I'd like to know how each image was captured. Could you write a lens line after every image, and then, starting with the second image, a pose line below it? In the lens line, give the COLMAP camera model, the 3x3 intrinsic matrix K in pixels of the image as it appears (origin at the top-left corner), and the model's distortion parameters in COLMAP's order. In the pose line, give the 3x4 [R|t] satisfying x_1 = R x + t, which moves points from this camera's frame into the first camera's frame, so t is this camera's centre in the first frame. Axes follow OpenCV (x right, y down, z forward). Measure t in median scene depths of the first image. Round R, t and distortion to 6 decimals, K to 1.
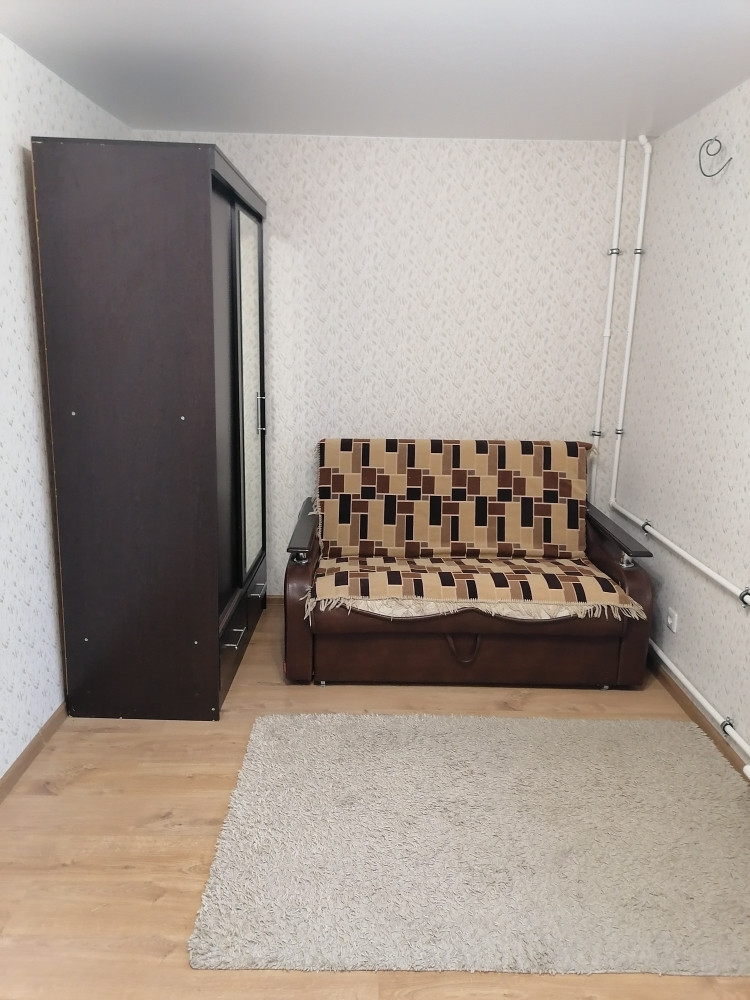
lens RADIAL K [[747.0, 0, 375.0], [0, 747.0, 500.0], [0, 0, 1]] dist [0.106009, -0.125201]
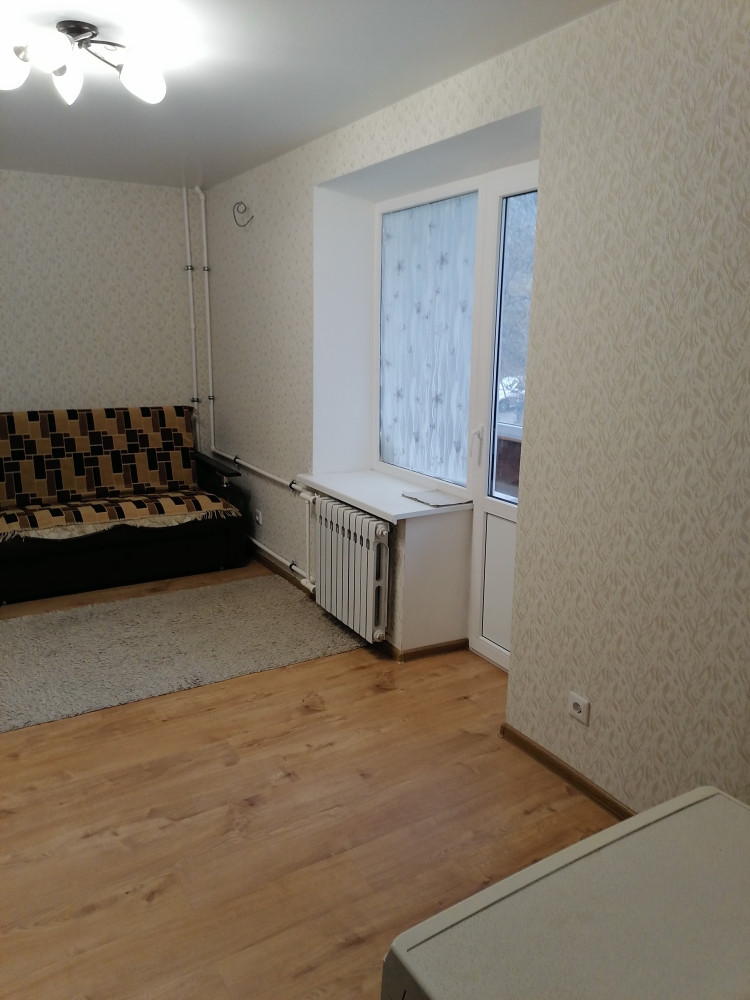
lens RADIAL K [[747.0, 0, 375.0], [0, 747.0, 500.0], [0, 0, 1]] dist [0.106009, -0.125201]
pose [[0.869810, -0.118933, 0.478838, -0.118424], [0.114623, 0.992669, 0.038344, 0.092919], [-0.479888, 0.021534, 0.877065, -0.423245]]
